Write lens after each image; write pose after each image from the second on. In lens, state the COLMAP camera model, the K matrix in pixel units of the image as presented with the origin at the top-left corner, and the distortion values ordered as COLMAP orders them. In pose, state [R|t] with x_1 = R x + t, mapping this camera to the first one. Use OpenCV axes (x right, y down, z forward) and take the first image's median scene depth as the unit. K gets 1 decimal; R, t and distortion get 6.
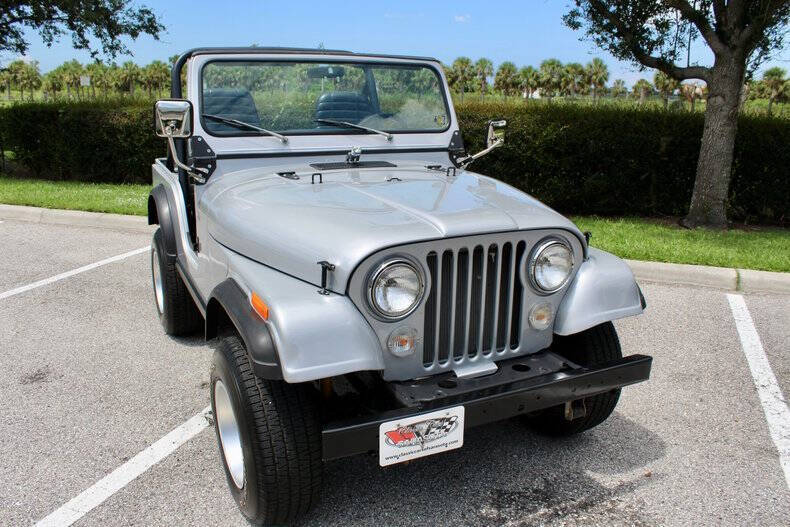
lens RADIAL K [[654.6, 0, 398.5], [0, 654.6, 263.0], [0, 0, 1]] dist [-0.147664, 0.101758]
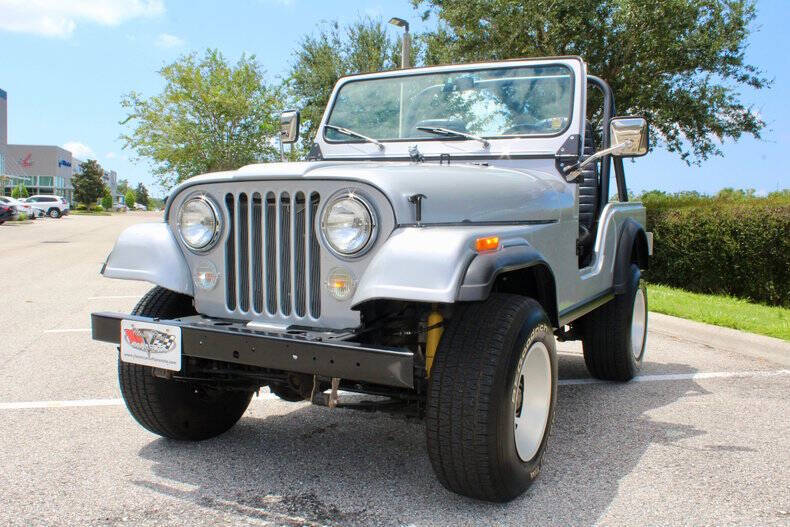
lens RADIAL K [[739.1, 0, 398.6], [0, 739.1, 270.6], [0, 0, 1]] dist [-0.072470, 0.000000]
pose [[0.561774, 0.055631, -0.825418, 0.847522], [-0.221711, 0.971363, -0.085427, 0.103408], [0.797029, 0.230995, 0.558020, 0.403099]]
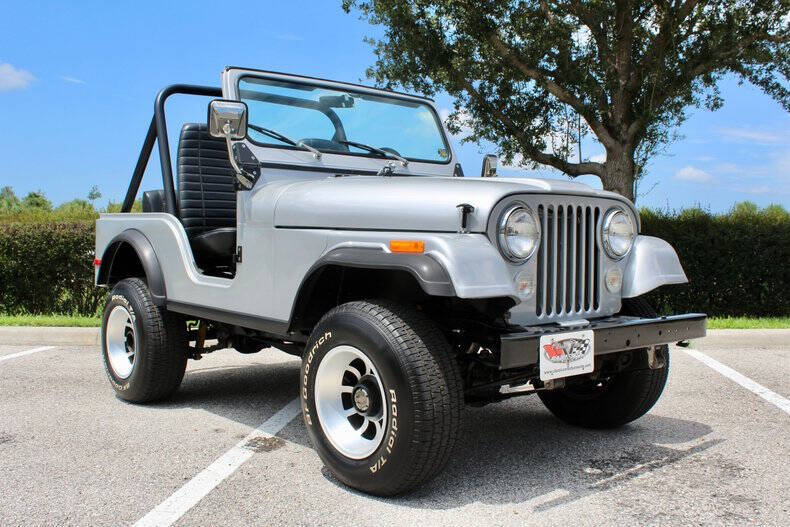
lens RADIAL K [[796.1, 0, 395.6], [0, 796.1, 265.7], [0, 0, 1]] dist [-0.087612, 0.000000]
pose [[0.966698, -0.021417, 0.255022, -0.379885], [0.079613, 0.972215, -0.220136, 0.256948], [-0.243221, 0.233108, 0.941543, -0.143109]]
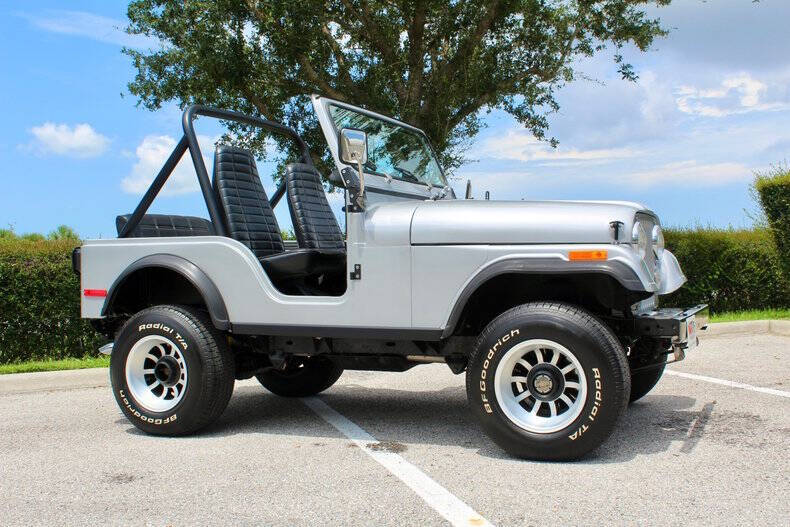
lens RADIAL K [[888.8, 0, 389.0], [0, 888.8, 263.1], [0, 0, 1]] dist [-0.088466, 0.000000]
pose [[0.777449, -0.038009, 0.627796, -1.125779], [0.207929, 0.957579, -0.199520, 0.241947], [-0.593581, 0.285653, 0.752372, -0.078859]]
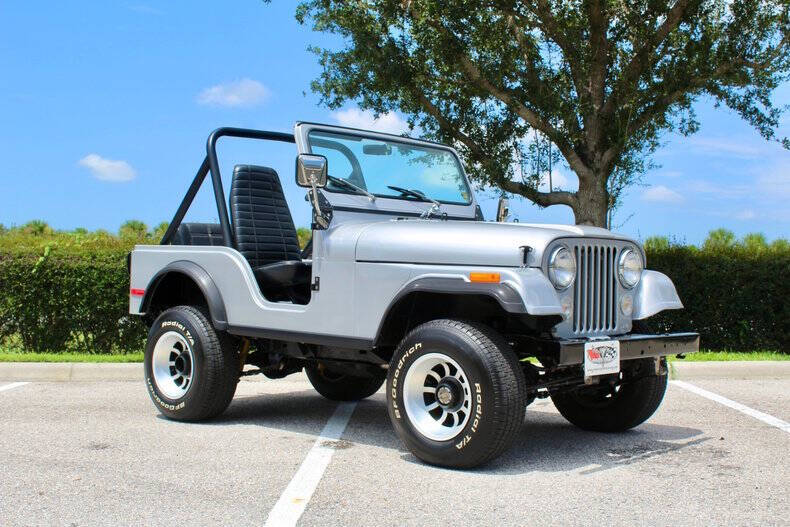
lens RADIAL K [[1027.6, 0, 394.2], [0, 1027.6, 265.2], [0, 0, 1]] dist [-0.077204, 0.000000]
pose [[0.932465, -0.003739, 0.361242, -0.813835], [0.100685, 0.963015, -0.249928, 0.391510], [-0.346947, 0.269421, 0.898354, -0.640968]]
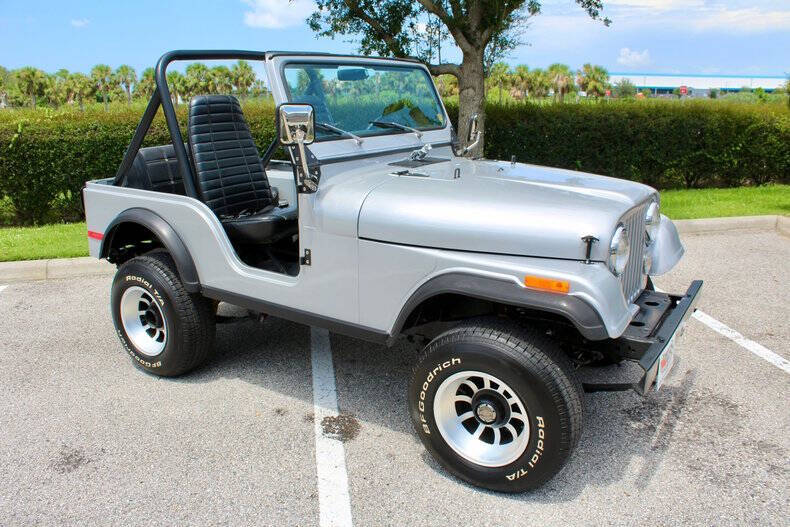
lens RADIAL K [[654.6, 0, 395.9], [0, 654.6, 263.3], [0, 0, 1]] dist [-0.147664, 0.101758]
pose [[0.858659, -0.156390, 0.488105, -0.654779], [0.158148, 0.986687, 0.037928, -0.034861], [-0.487539, 0.044626, 0.871960, 0.106005]]
